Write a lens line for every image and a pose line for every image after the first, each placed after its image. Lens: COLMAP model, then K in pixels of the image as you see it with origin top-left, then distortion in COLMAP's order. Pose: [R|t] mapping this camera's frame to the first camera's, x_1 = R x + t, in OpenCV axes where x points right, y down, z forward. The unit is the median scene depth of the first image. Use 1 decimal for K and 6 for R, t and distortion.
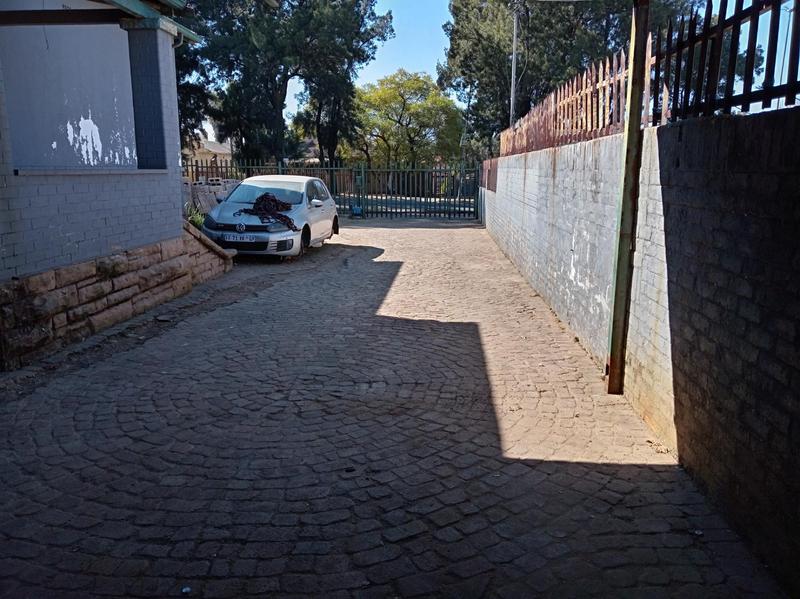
lens RADIAL K [[630.2, 0, 400.0], [0, 630.2, 299.5], [0, 0, 1]] dist [0.080515, -0.151078]
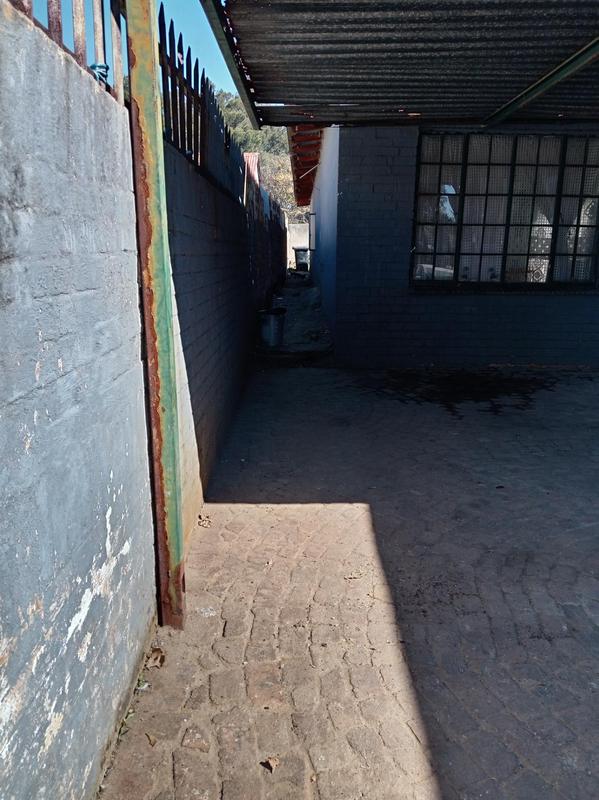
lens RADIAL K [[630.2, 0, 299.5], [0, 630.2, 400.0], [0, 0, 1]] dist [0.080515, -0.151078]
pose [[-0.997448, 0.011375, -0.070481, 0.224985], [-0.018960, 0.909575, 0.415107, -0.213838], [0.068830, 0.415384, -0.907038, 1.211542]]
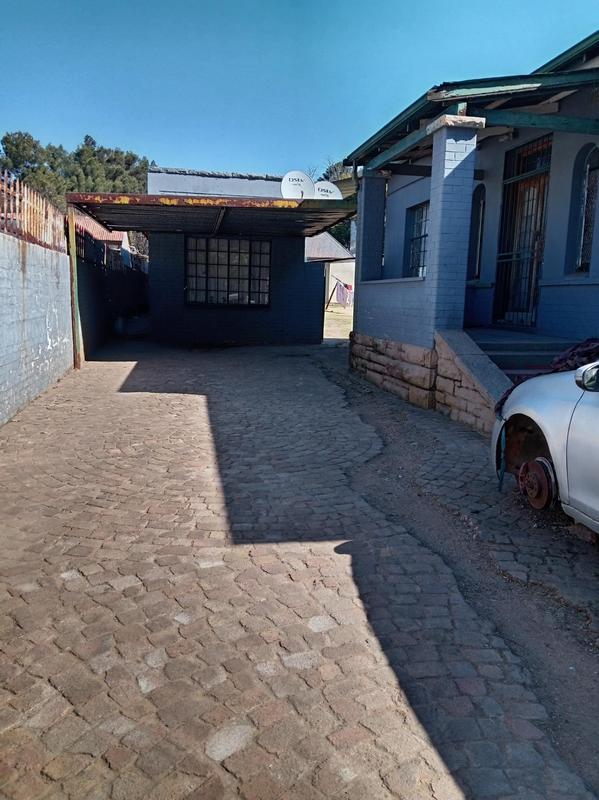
lens RADIAL K [[630.2, 0, 299.5], [0, 630.2, 400.0], [0, 0, 1]] dist [0.080515, -0.151078]
pose [[-0.969403, 0.013052, -0.245128, 0.102529], [-0.075479, 0.934360, 0.348246, -0.521834], [0.233583, 0.356092, -0.904786, 2.821480]]
